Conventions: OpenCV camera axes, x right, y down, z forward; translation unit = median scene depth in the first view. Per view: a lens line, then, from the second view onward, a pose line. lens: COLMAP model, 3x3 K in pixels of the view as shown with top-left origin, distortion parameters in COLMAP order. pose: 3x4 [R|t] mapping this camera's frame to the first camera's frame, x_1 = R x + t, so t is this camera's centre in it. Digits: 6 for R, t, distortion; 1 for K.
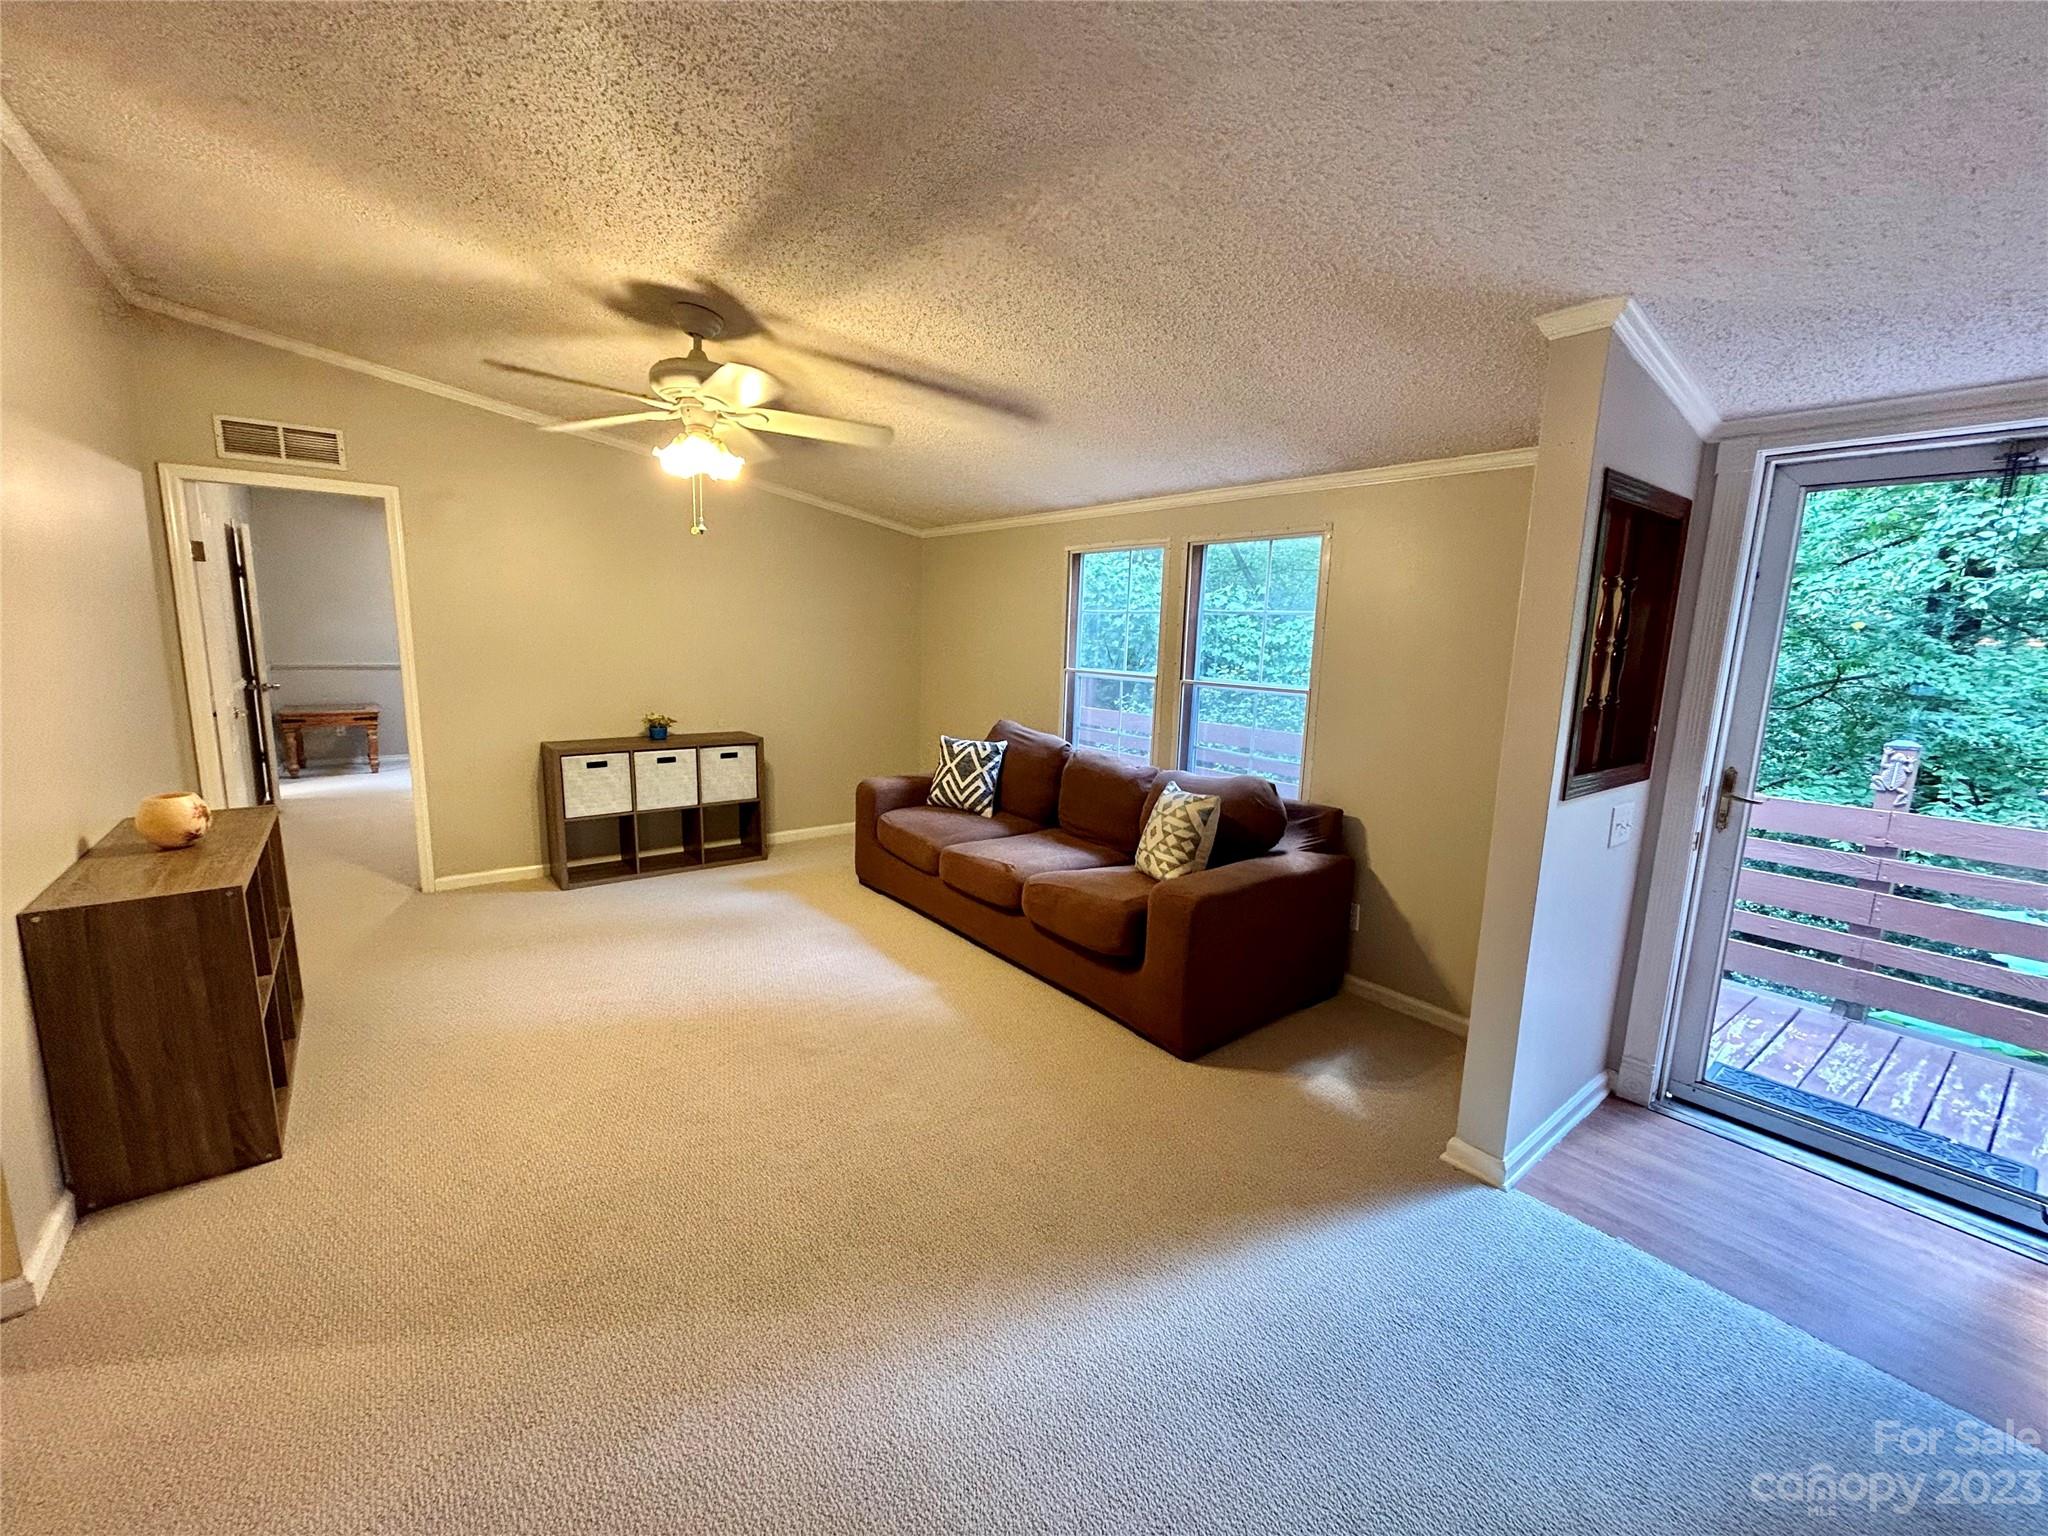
lens RADIAL K [[823.5, 0, 1021.4], [0, 823.5, 768.2], [0, 0, 1]] dist [-0.002848, 0.001293]
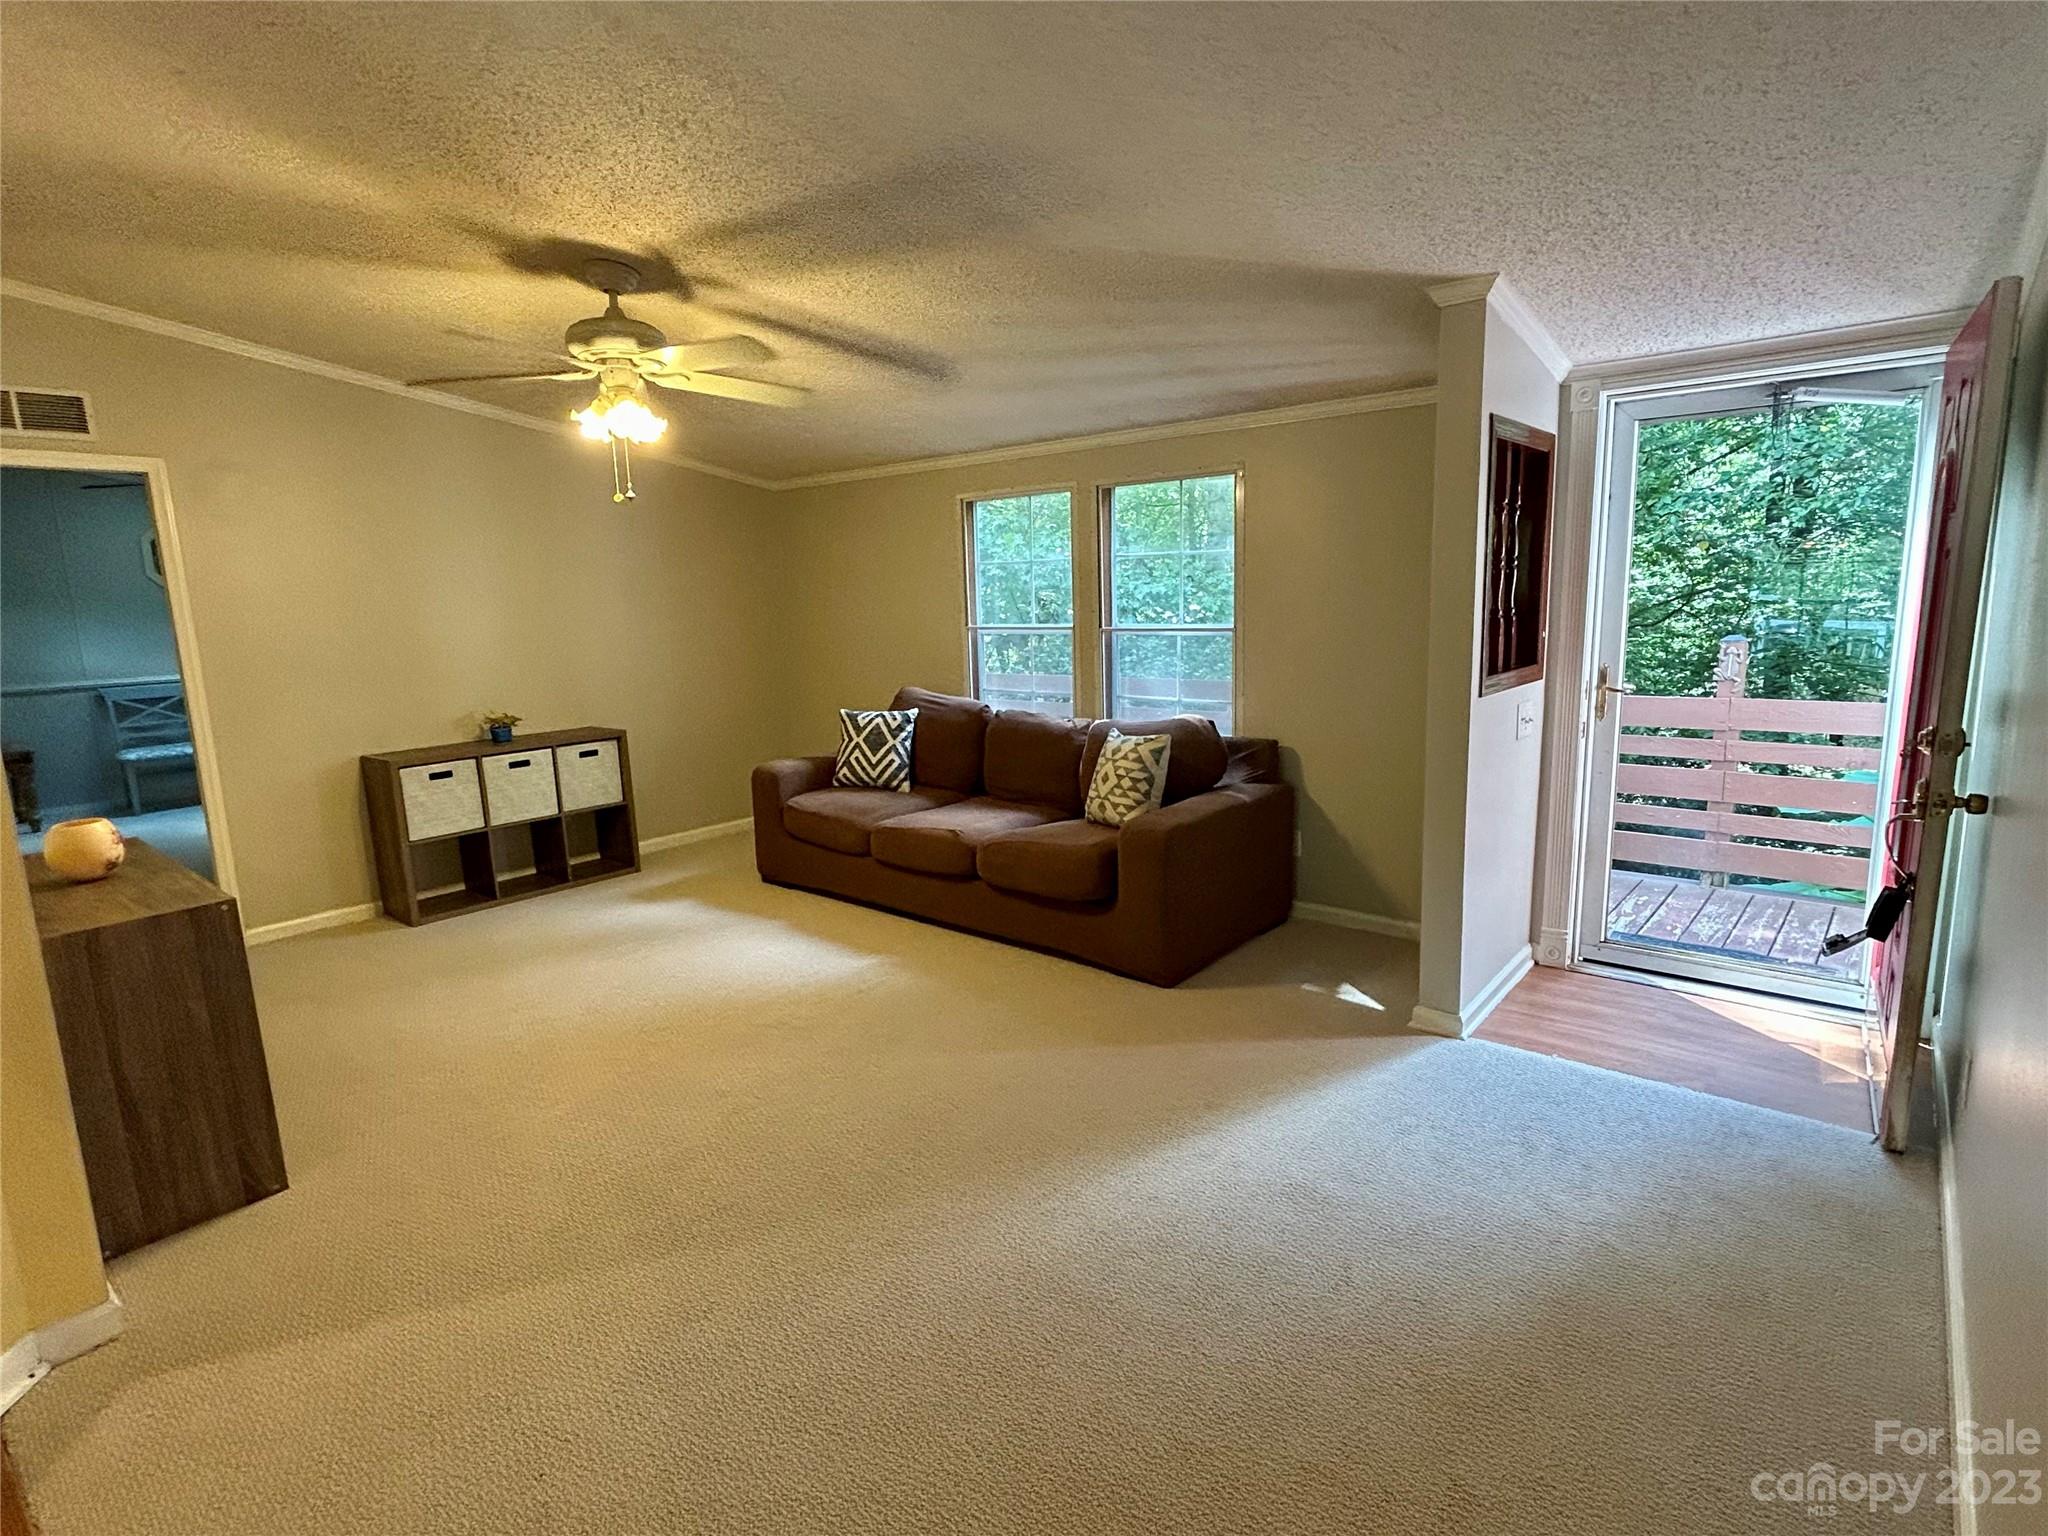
lens RADIAL K [[1014.7, 0, 1022.4], [0, 1014.7, 765.9], [0, 0, 1]] dist [-0.004082, 0.001521]
pose [[0.978241, -0.092877, 0.185524, -0.159862], [0.091932, 0.995671, 0.013711, 0.035454], [-0.185995, 0.003643, 0.982544, -0.185028]]
